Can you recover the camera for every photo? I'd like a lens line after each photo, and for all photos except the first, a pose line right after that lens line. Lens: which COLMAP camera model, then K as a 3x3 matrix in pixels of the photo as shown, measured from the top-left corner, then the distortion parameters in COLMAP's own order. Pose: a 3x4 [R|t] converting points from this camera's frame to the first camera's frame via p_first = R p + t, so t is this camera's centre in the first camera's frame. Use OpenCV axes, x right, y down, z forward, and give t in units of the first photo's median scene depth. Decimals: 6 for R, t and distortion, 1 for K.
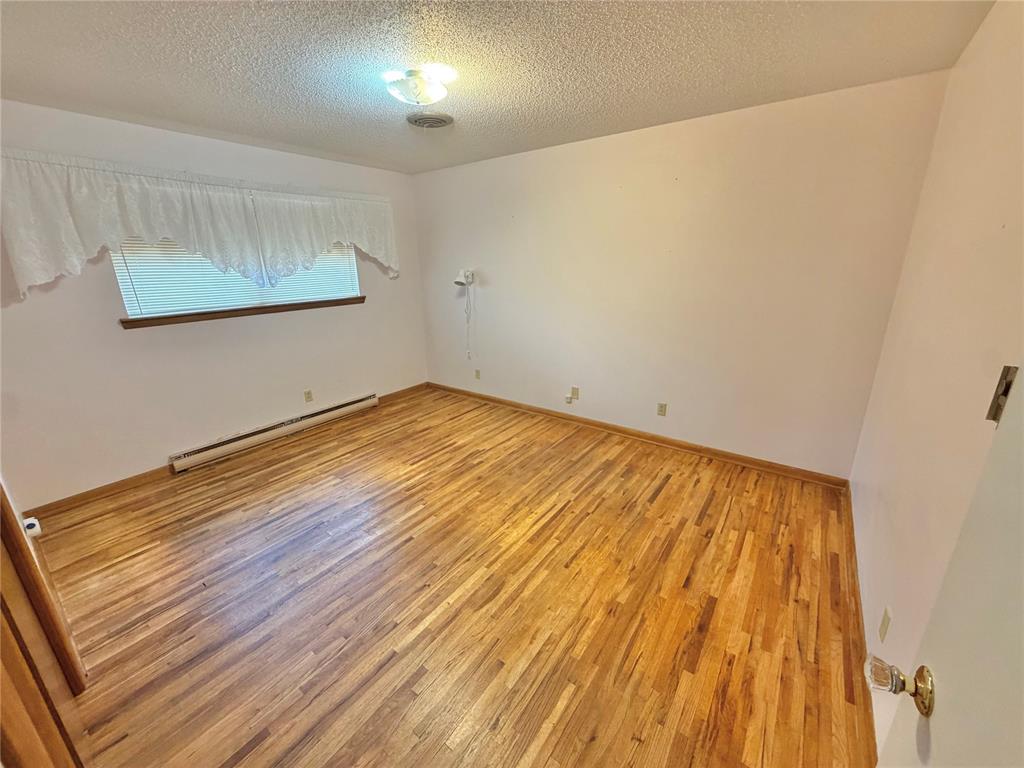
lens RADIAL K [[405.8, 0, 509.2], [0, 405.8, 385.1], [0, 0, 1]] dist [-0.001320, 0.000014]
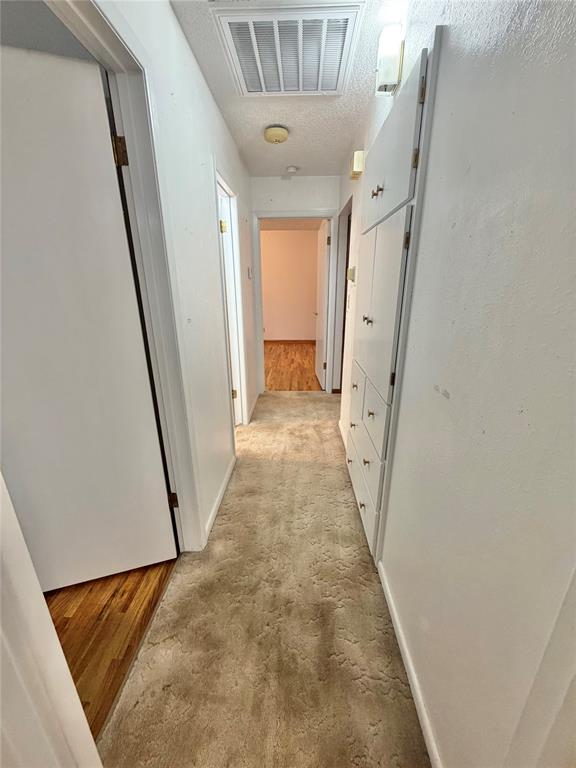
lens RADIAL K [[304.3, 0, 287.2], [0, 304.3, 383.0], [0, 0, 1]] dist [-0.001320, 0.000014]
pose [[0.828133, -0.161472, 0.536771, -0.856730], [0.150319, 0.986508, 0.064850, 0.394536], [-0.540001, 0.026983, 0.841232, -1.076644]]
